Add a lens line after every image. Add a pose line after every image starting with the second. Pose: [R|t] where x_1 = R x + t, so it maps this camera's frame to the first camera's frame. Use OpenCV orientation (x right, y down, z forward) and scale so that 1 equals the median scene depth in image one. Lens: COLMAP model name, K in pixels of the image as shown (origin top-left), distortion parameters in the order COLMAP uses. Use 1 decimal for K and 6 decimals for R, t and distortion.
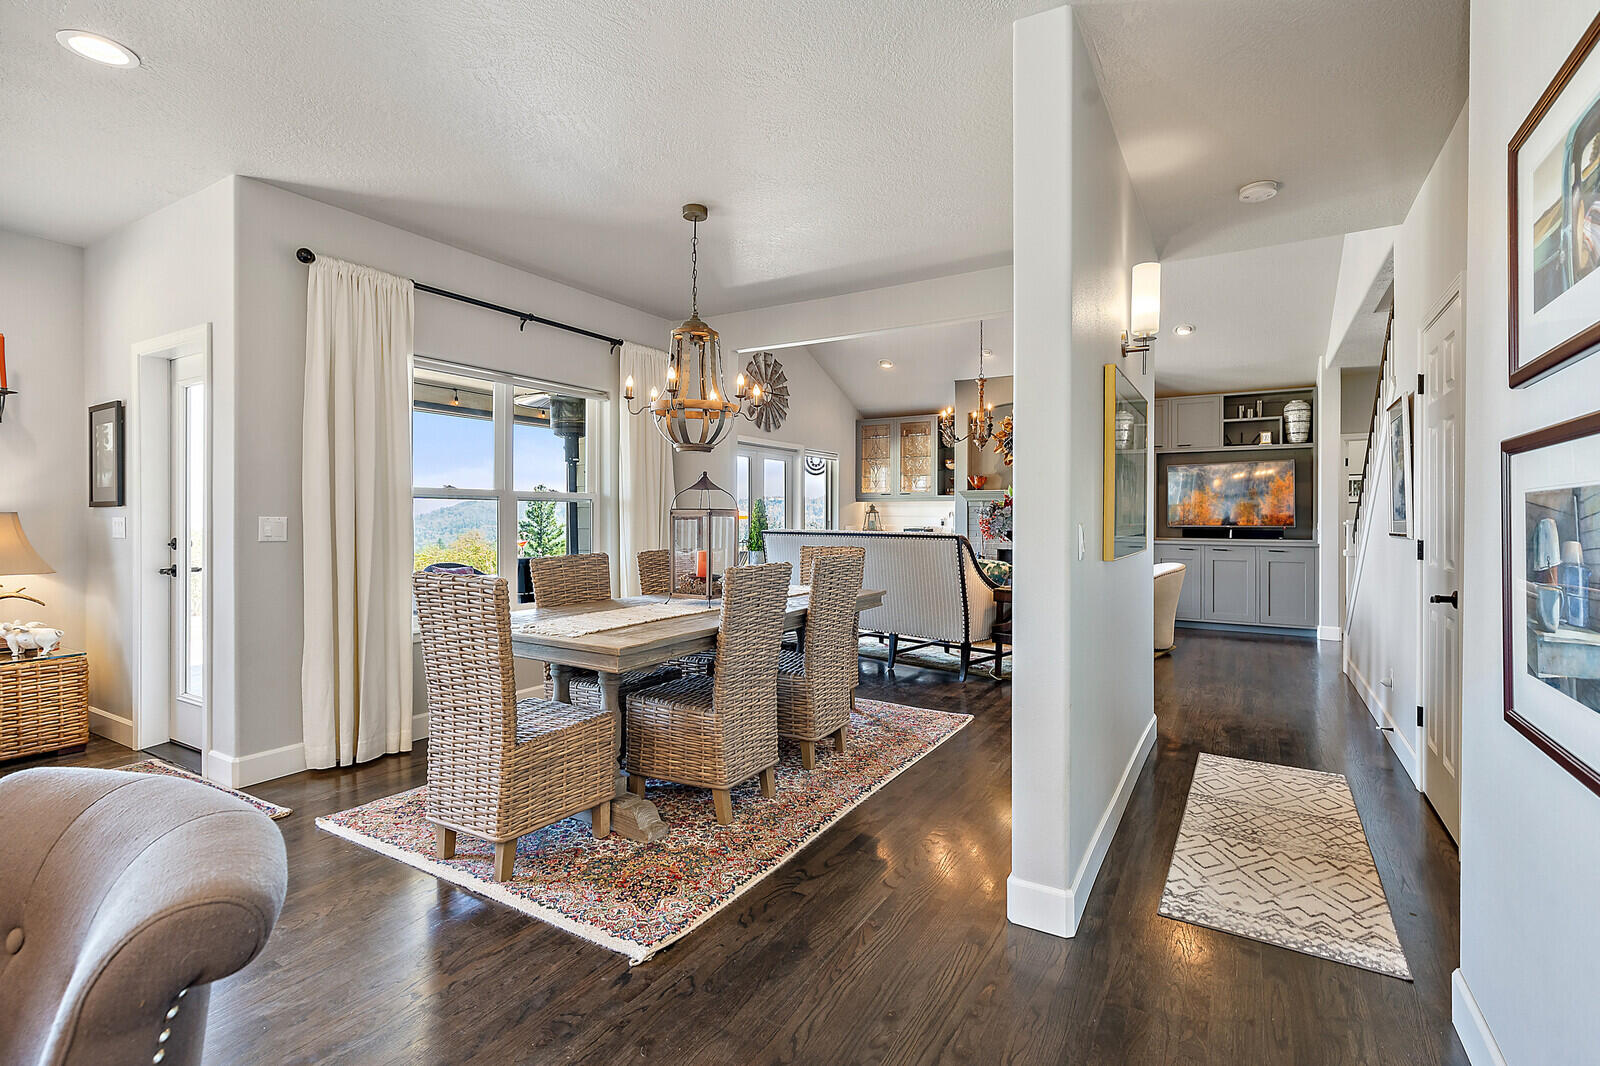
lens RADIAL K [[742.9, 0, 791.0], [0, 742.9, 522.9], [0, 0, 1]] dist [0.014714, -0.000381]
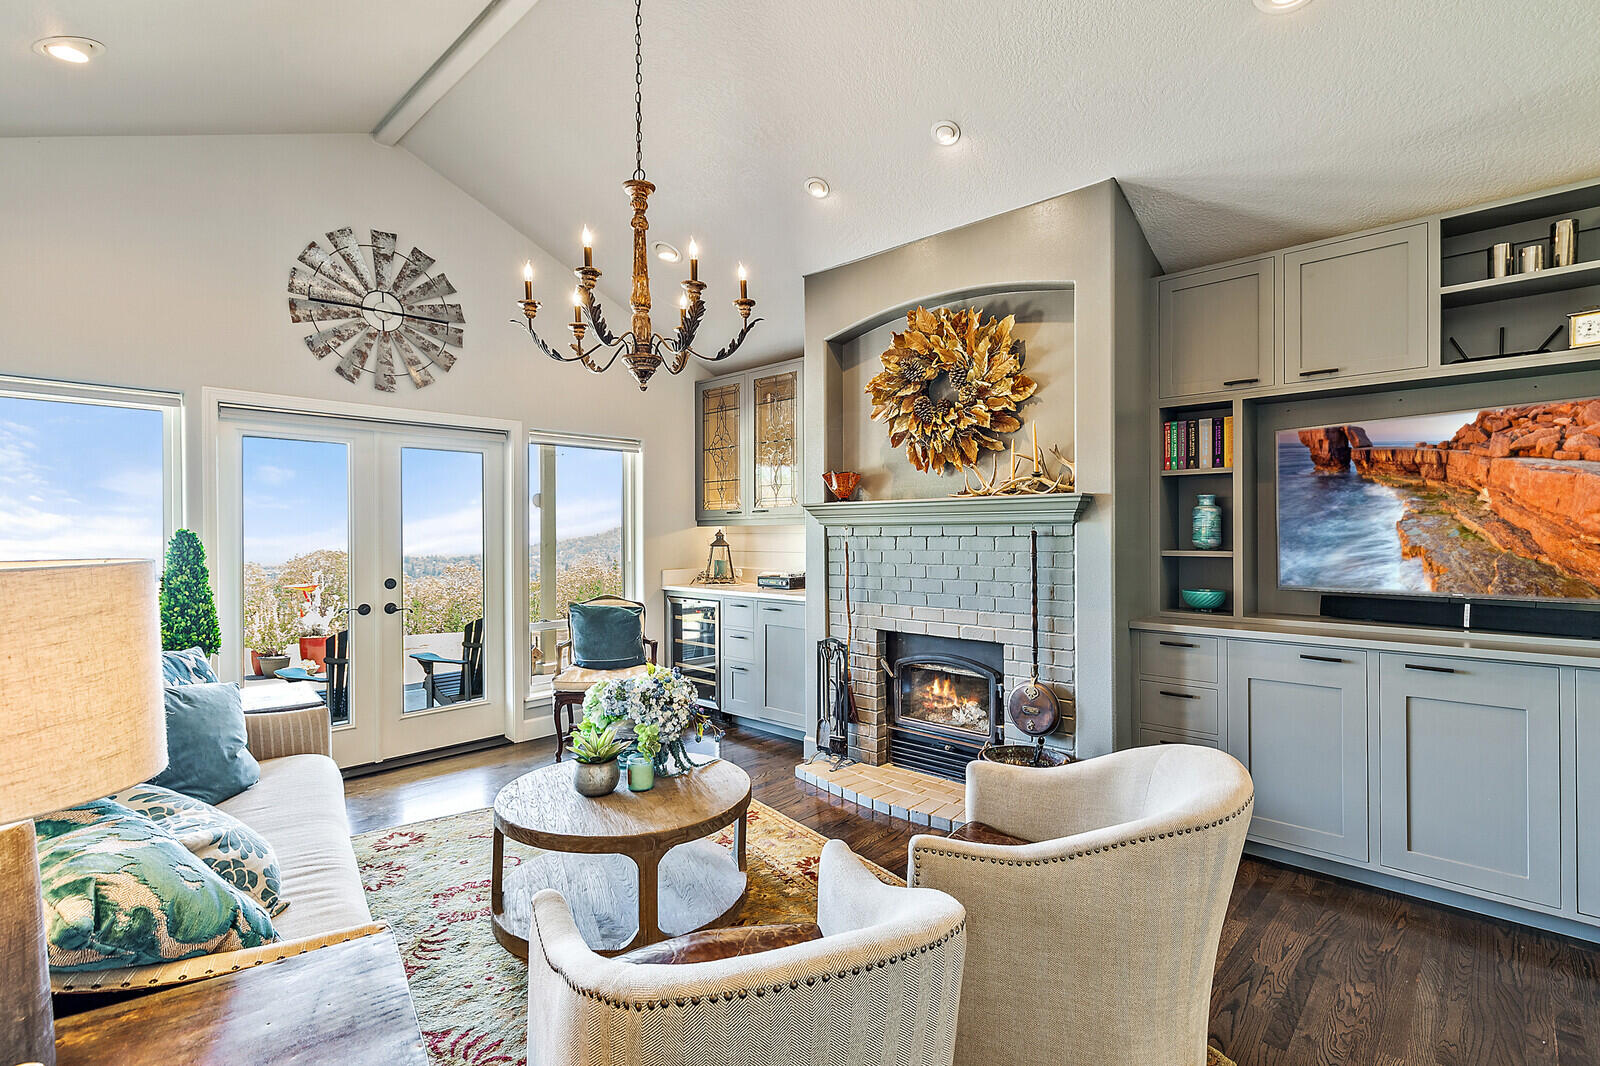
lens RADIAL K [[742.9, 0, 810.1], [0, 742.9, 534.9], [0, 0, 1]] dist [0.014714, -0.000381]
pose [[0.979837, -0.010071, -0.199544, 0.359061], [0.009628, 0.999949, -0.003192, -0.024430], [0.199566, 0.001206, 0.979884, 0.596727]]
